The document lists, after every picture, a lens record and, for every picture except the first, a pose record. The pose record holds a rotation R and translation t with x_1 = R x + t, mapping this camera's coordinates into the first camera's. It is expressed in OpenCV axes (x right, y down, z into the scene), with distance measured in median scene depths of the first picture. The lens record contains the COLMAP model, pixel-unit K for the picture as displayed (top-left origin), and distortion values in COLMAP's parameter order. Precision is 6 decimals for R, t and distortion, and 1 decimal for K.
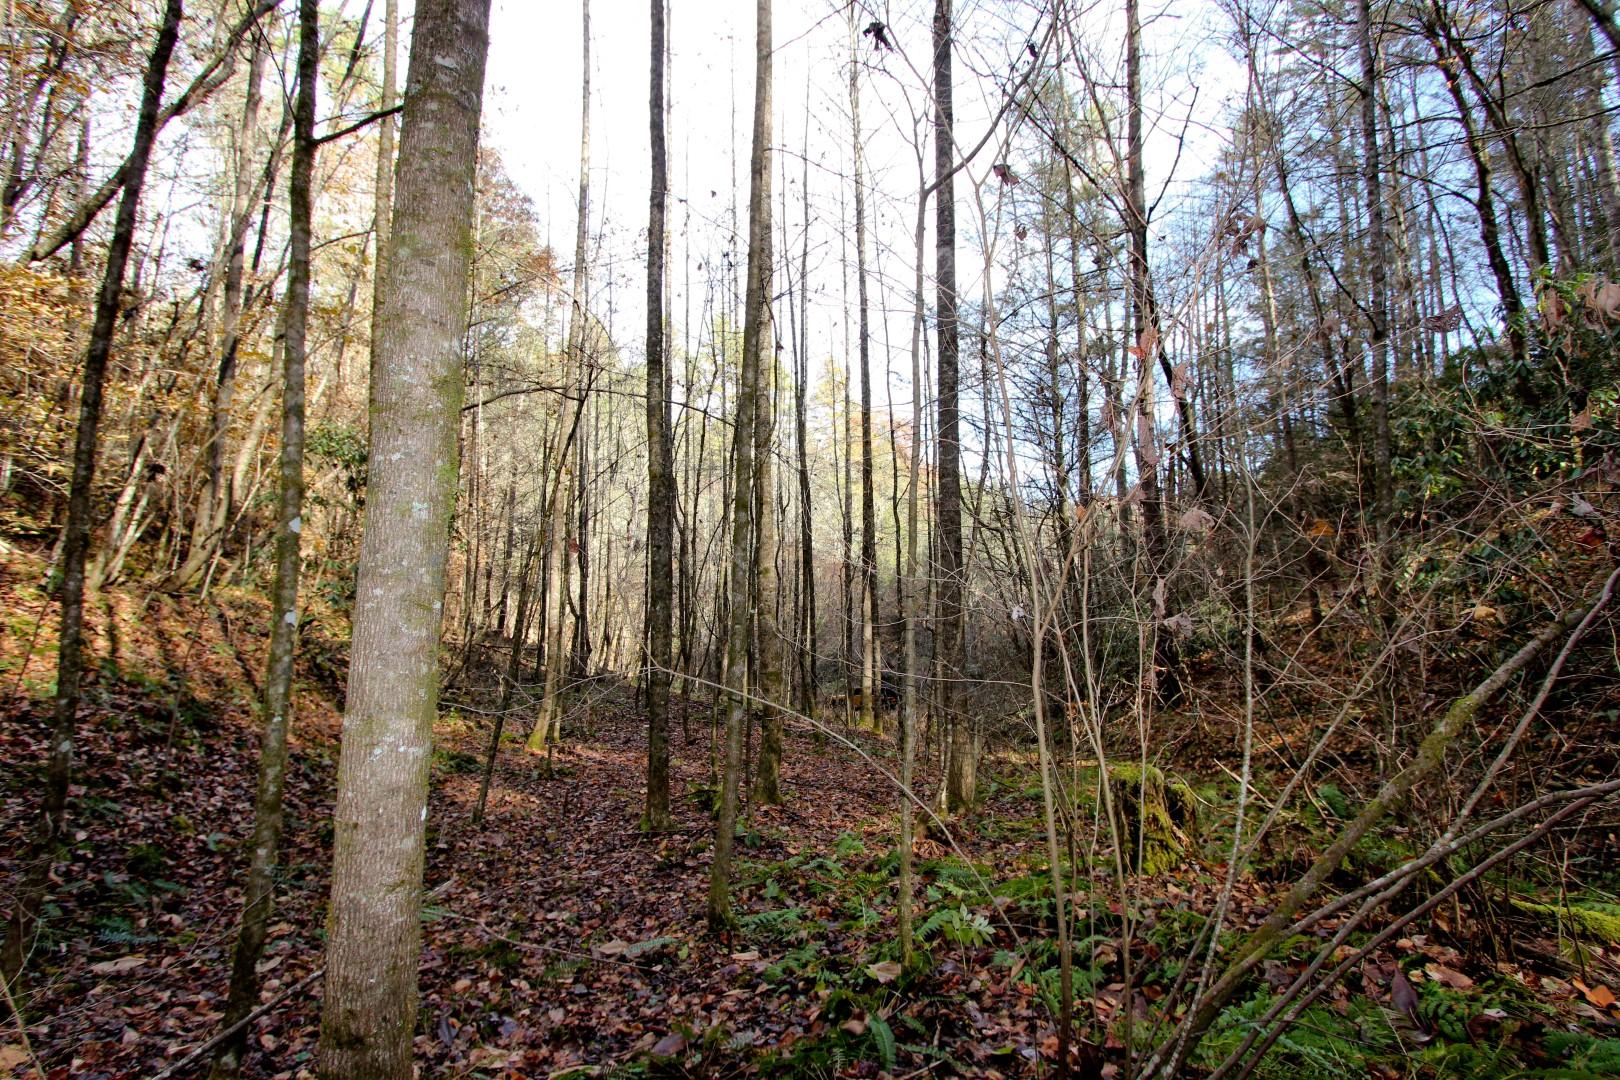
lens RADIAL K [[758.6, 0, 810.0], [0, 758.6, 540.0], [0, 0, 1]] dist [-0.017240, 0.000250]
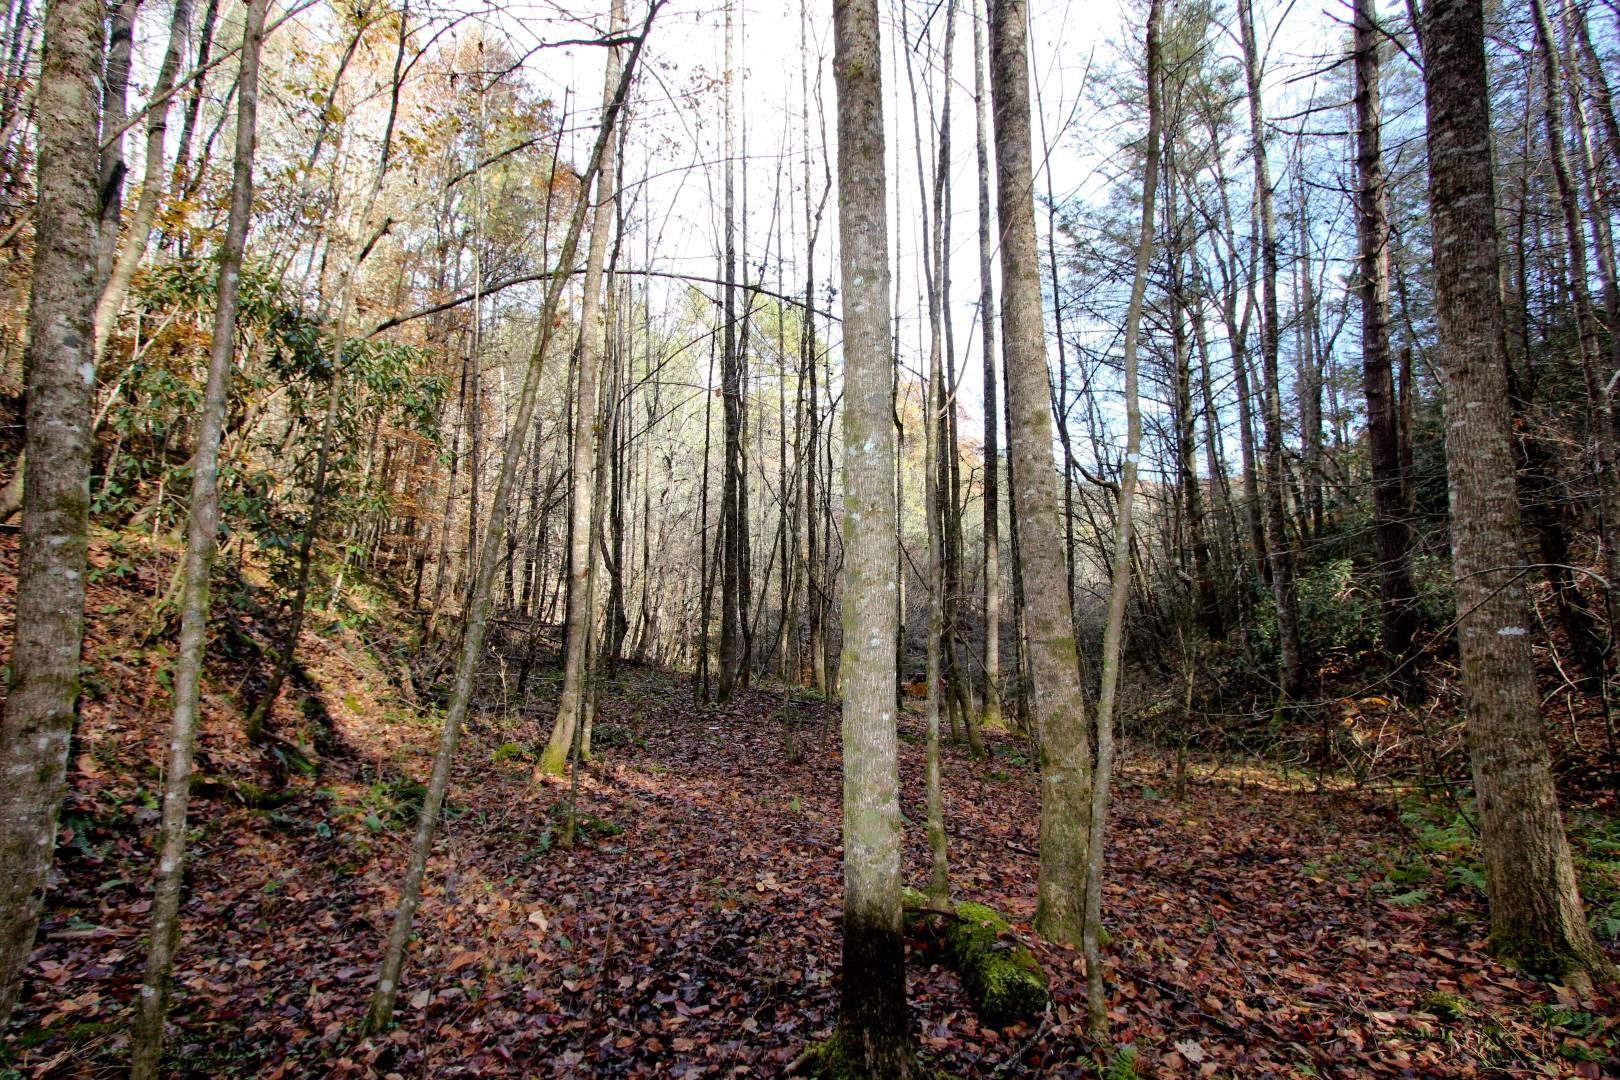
lens RADIAL K [[758.6, 0, 810.0], [0, 758.6, 540.0], [0, 0, 1]] dist [-0.017240, 0.000250]
pose [[0.999415, -0.001017, -0.034191, -0.120006], [0.001567, 0.999870, 0.016056, 0.070863], [0.034170, -0.016100, 0.999286, 0.359308]]
